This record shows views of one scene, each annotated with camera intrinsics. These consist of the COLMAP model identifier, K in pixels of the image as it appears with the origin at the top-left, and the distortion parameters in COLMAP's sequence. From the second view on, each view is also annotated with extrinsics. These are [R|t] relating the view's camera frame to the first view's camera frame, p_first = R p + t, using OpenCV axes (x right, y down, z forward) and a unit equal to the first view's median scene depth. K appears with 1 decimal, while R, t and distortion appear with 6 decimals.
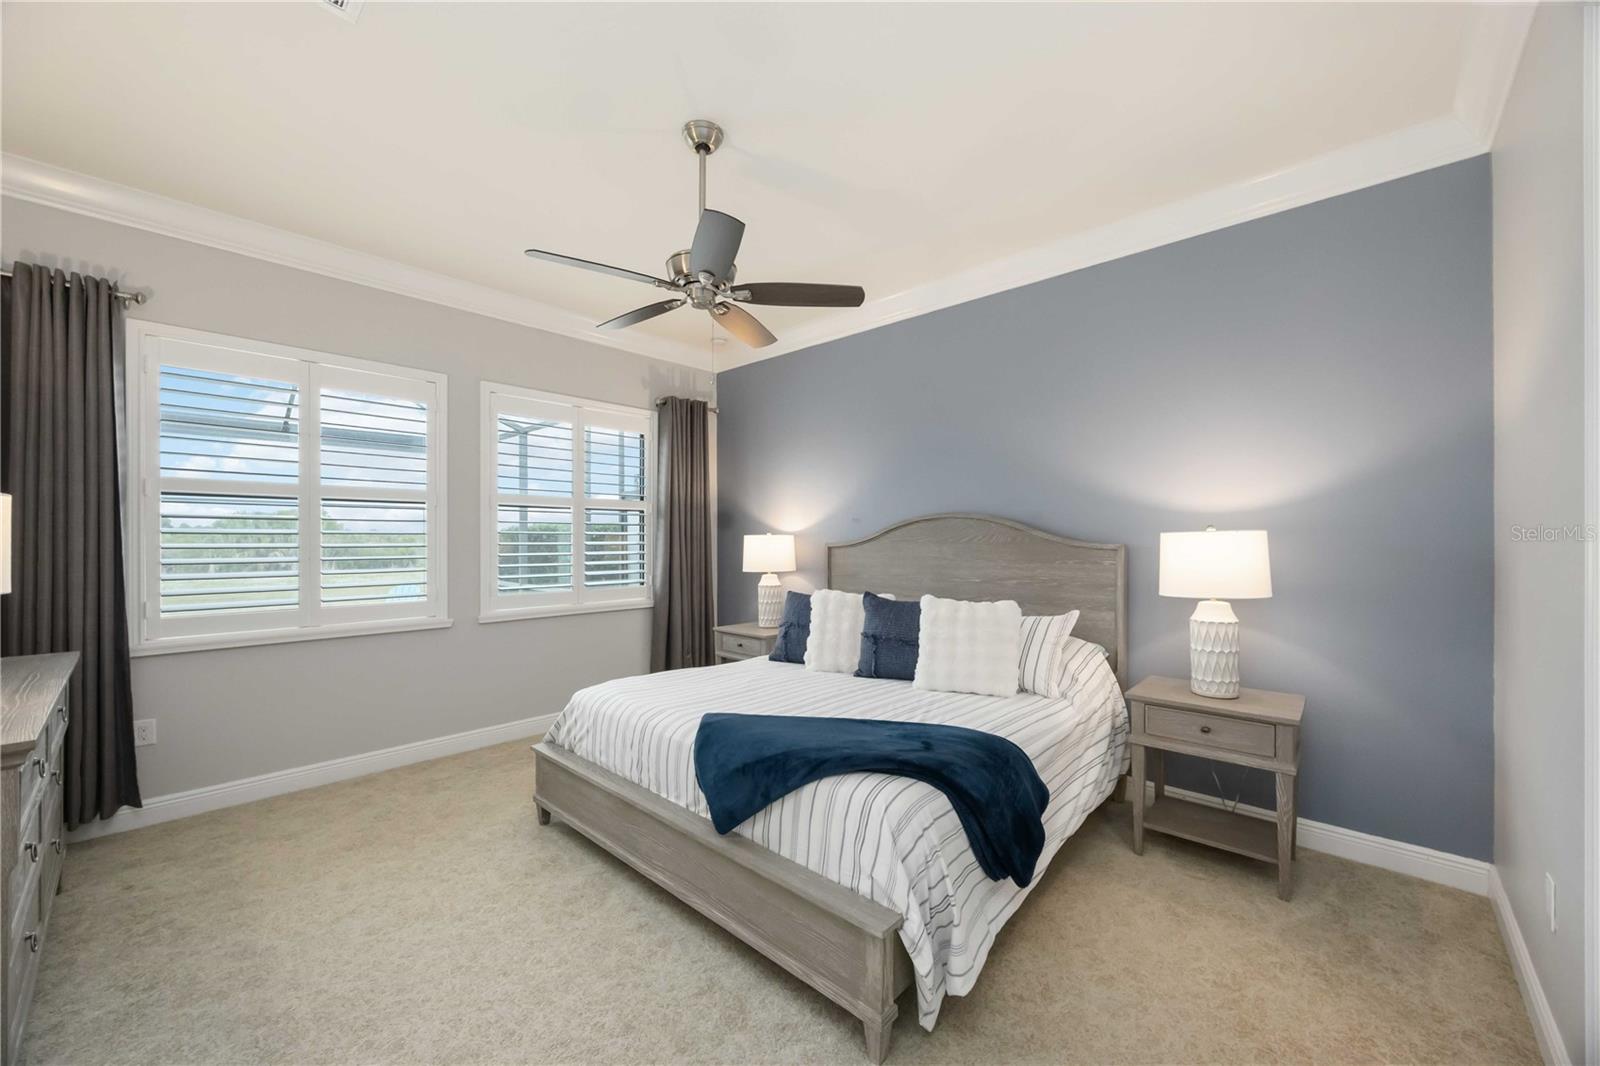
lens RADIAL K [[617.7, 0, 780.7], [0, 617.7, 539.2], [0, 0, 1]] dist [0.000000, -0.000009]
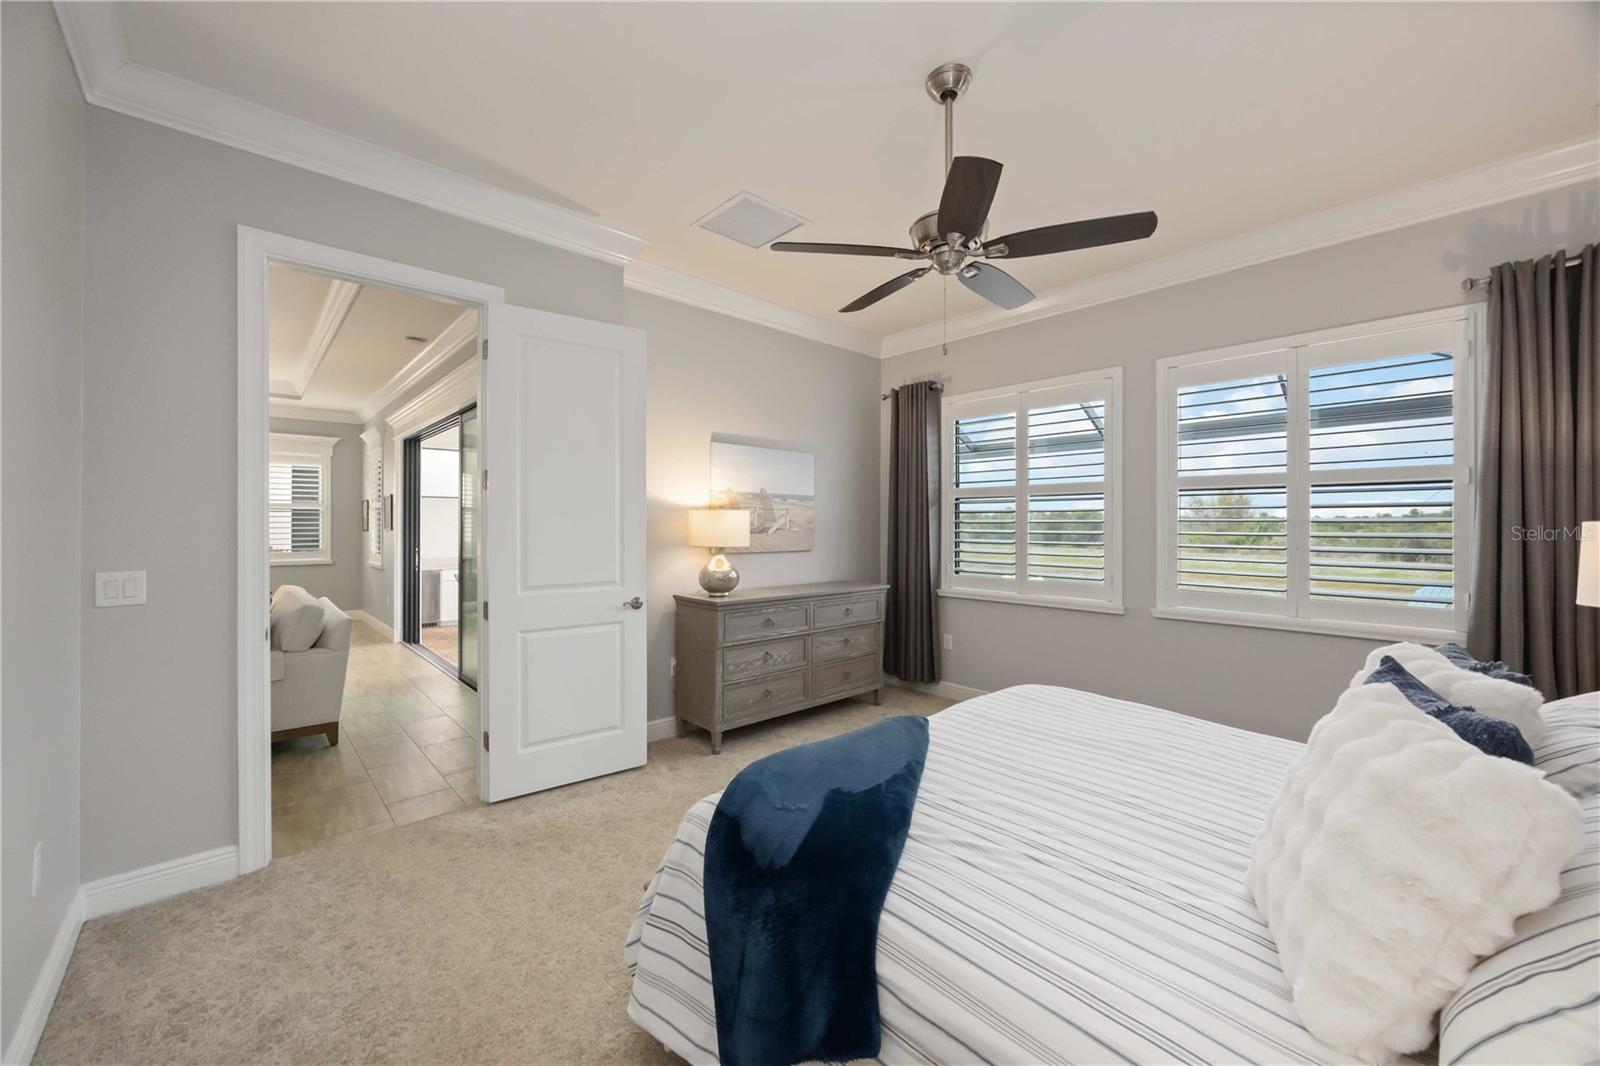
lens RADIAL K [[610.0, 0, 796.5], [0, 610.0, 517.7], [0, 0, 1]] dist [-0.000654, -0.000029]
pose [[-0.065685, -0.011683, -0.997772, 0.529450], [-0.004766, 0.999924, -0.011394, -0.002358], [0.997829, 0.004007, -0.065735, 0.570535]]
